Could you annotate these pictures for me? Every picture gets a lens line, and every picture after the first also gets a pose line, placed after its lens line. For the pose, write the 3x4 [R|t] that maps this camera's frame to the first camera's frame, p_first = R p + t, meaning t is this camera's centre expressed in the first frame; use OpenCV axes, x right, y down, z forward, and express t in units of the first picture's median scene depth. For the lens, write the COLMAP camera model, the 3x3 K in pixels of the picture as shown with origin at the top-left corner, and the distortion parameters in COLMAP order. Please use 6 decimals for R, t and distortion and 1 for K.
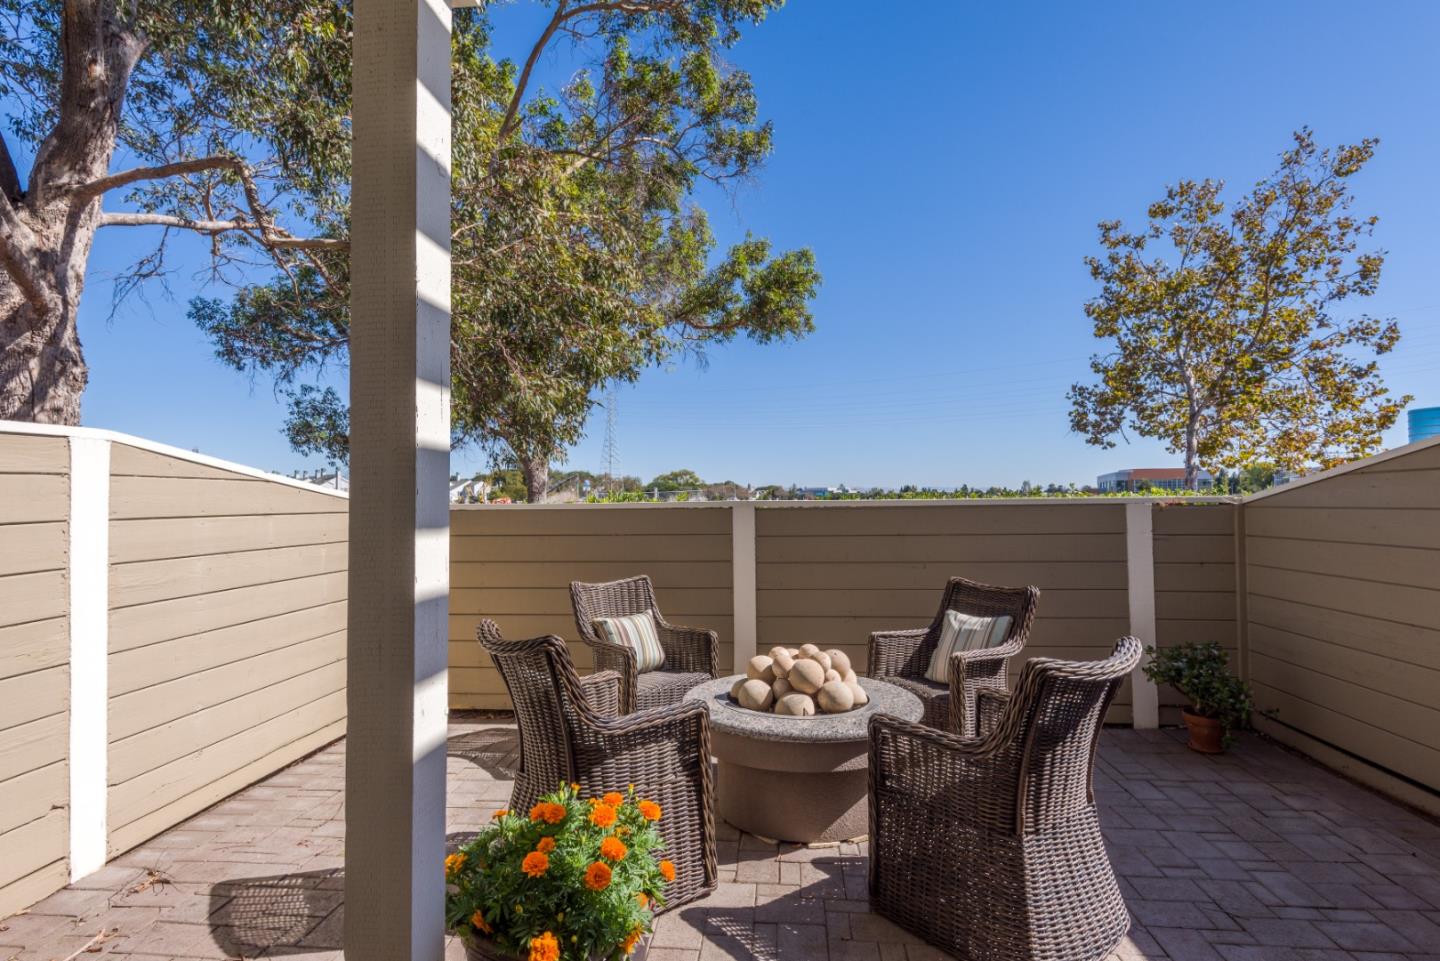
lens RADIAL K [[672.5, 0, 728.1], [0, 672.5, 485.7], [0, 0, 1]] dist [0.020380, -0.002968]
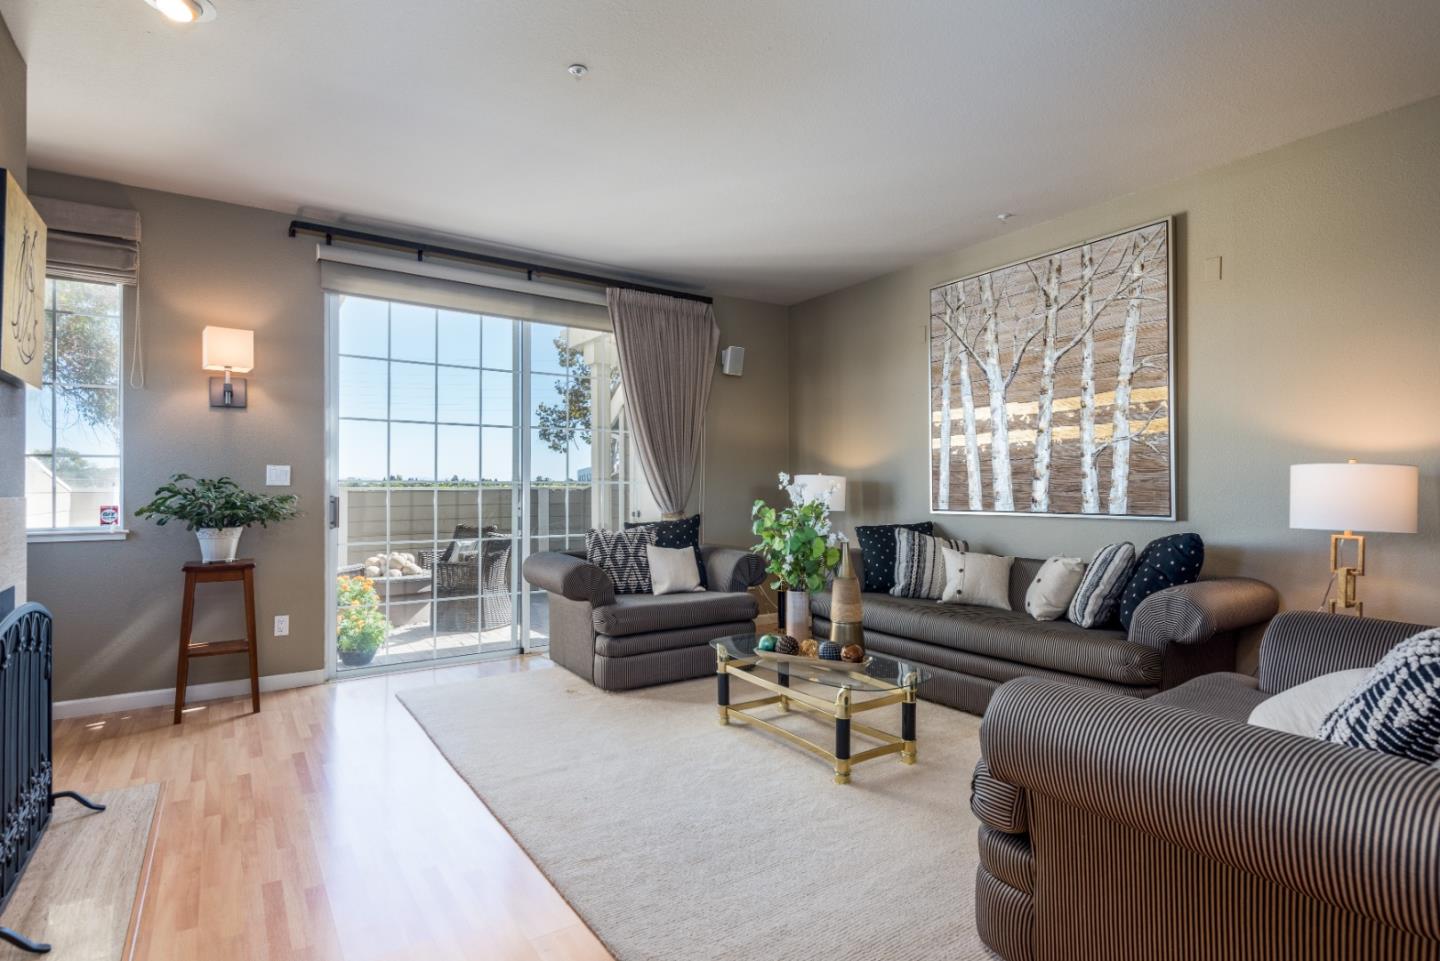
lens RADIAL K [[718.1, 0, 708.3], [0, 718.1, 481.3], [0, 0, 1]] dist [-0.002172, -0.000521]
pose [[0.779839, 0.013313, 0.625839, -0.480420], [-0.017619, 0.999845, 0.000685, -0.012435], [-0.625732, -0.011560, 0.779952, -1.277694]]
